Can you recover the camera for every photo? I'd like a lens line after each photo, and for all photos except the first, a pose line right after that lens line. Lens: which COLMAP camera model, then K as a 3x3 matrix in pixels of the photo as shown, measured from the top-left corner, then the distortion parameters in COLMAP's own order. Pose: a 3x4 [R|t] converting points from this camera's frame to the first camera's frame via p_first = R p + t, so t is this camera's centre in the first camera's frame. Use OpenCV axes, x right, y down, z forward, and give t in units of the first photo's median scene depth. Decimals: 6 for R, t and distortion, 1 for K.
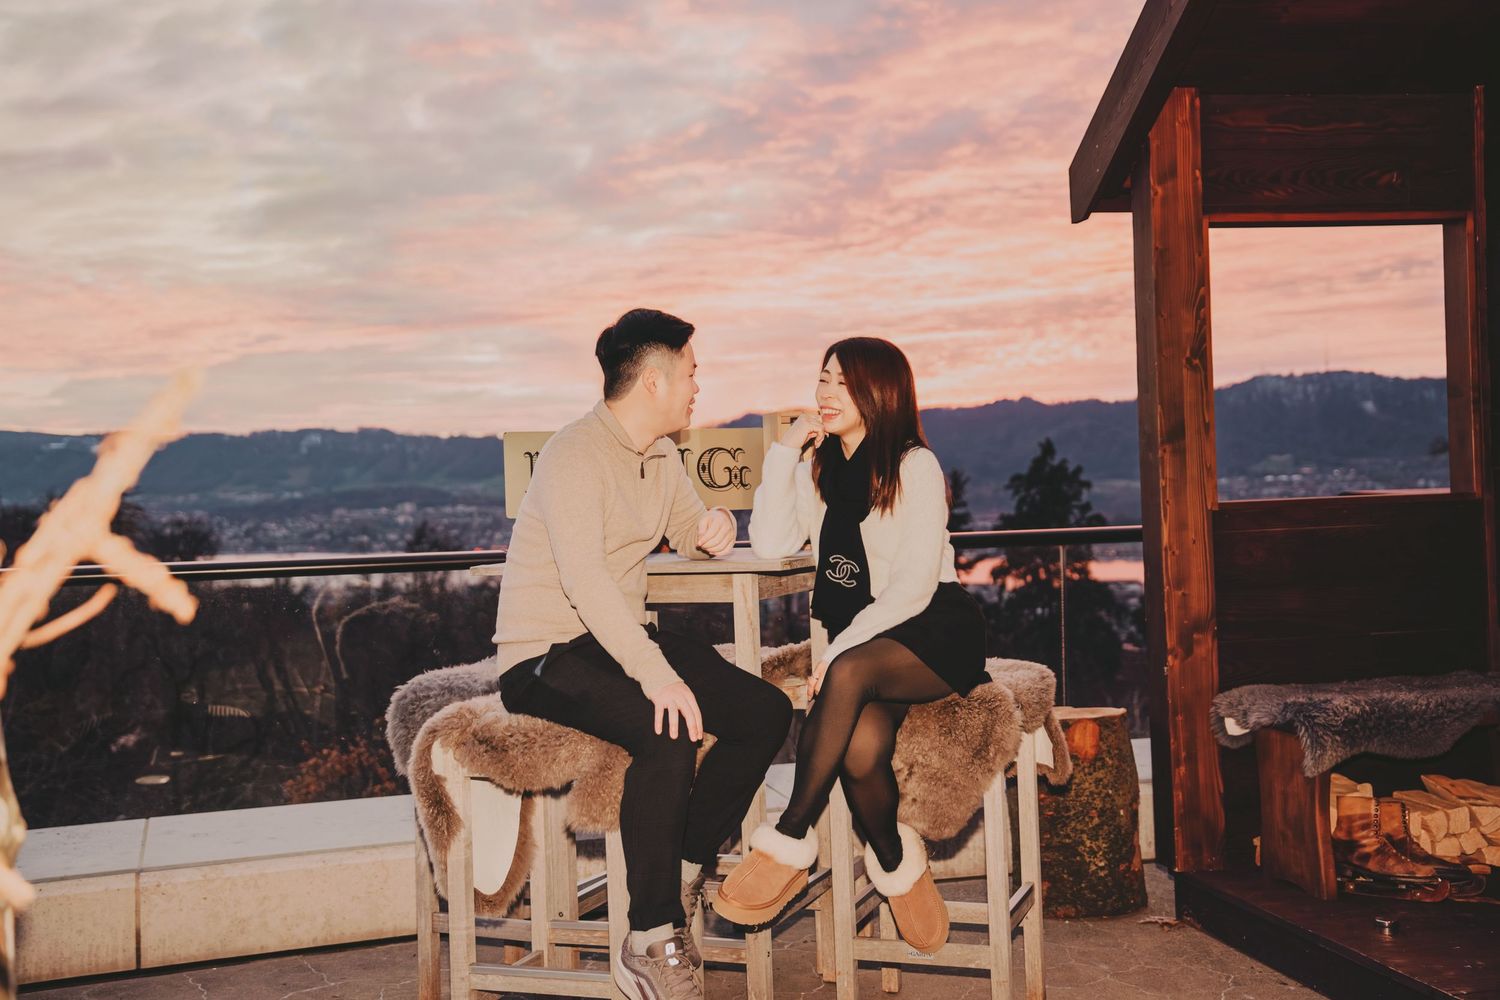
lens RADIAL K [[1776.7, 0, 738.9], [0, 1776.7, 503.4], [0, 0, 1]] dist [0.162491, 0.000000]
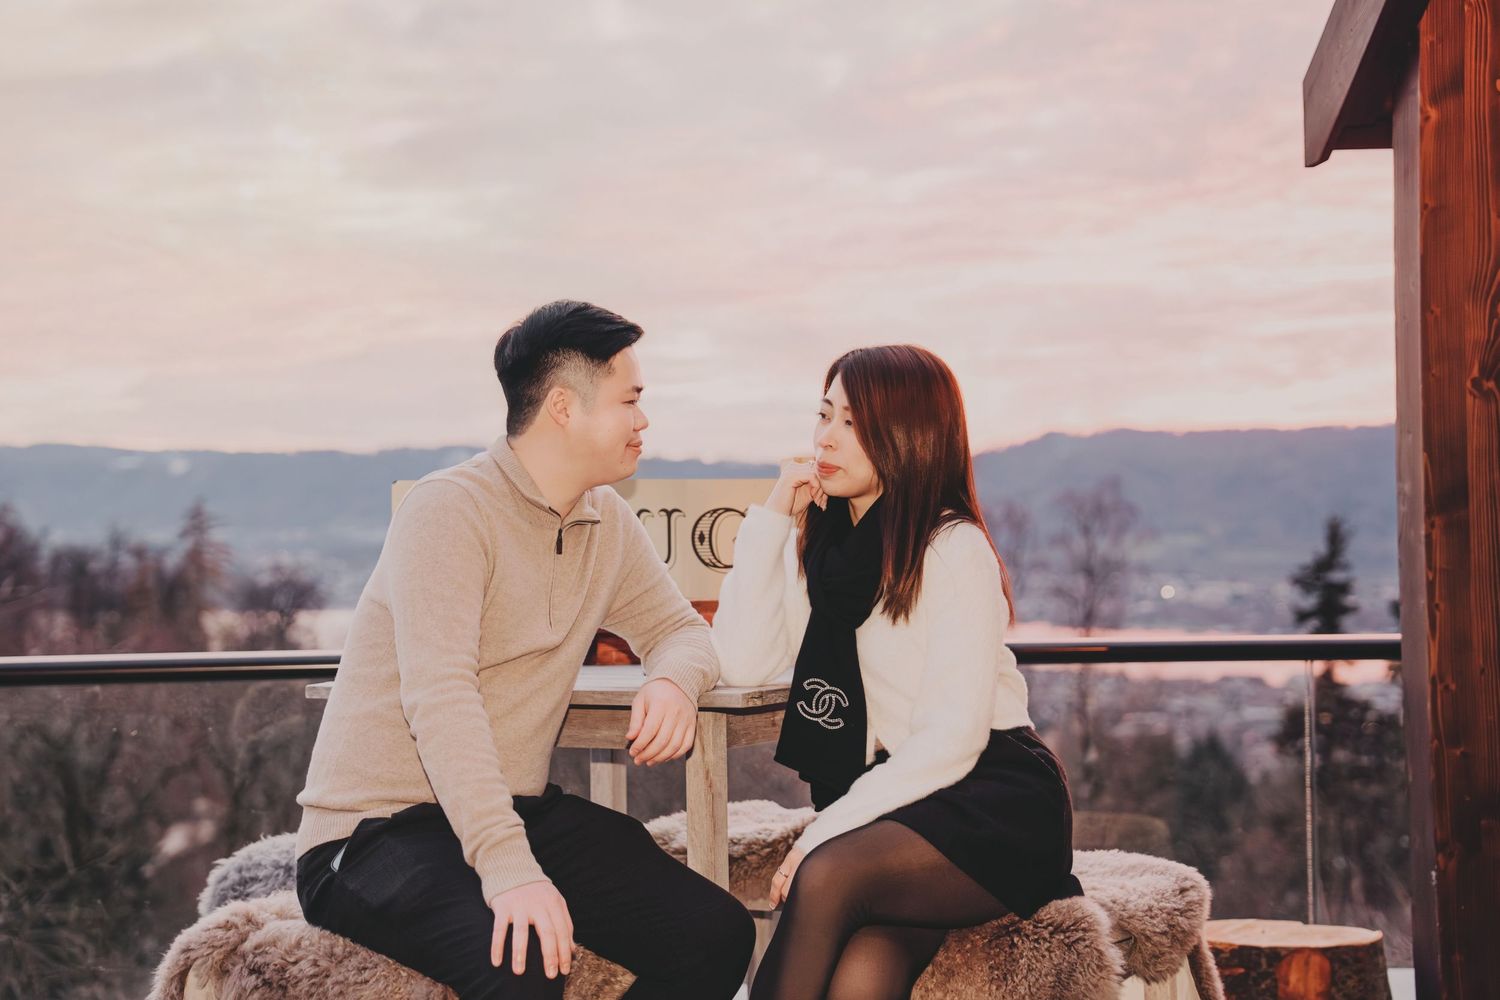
lens RADIAL K [[2447.2, 0, 738.8], [0, 2447.2, 495.5], [0, 0, 1]] dist [0.353363, 0.000000]
pose [[0.990686, 0.017033, -0.135098, 0.114115], [-0.019944, 0.999597, -0.020224, -0.017304], [0.134699, 0.022730, 0.990626, 0.091182]]
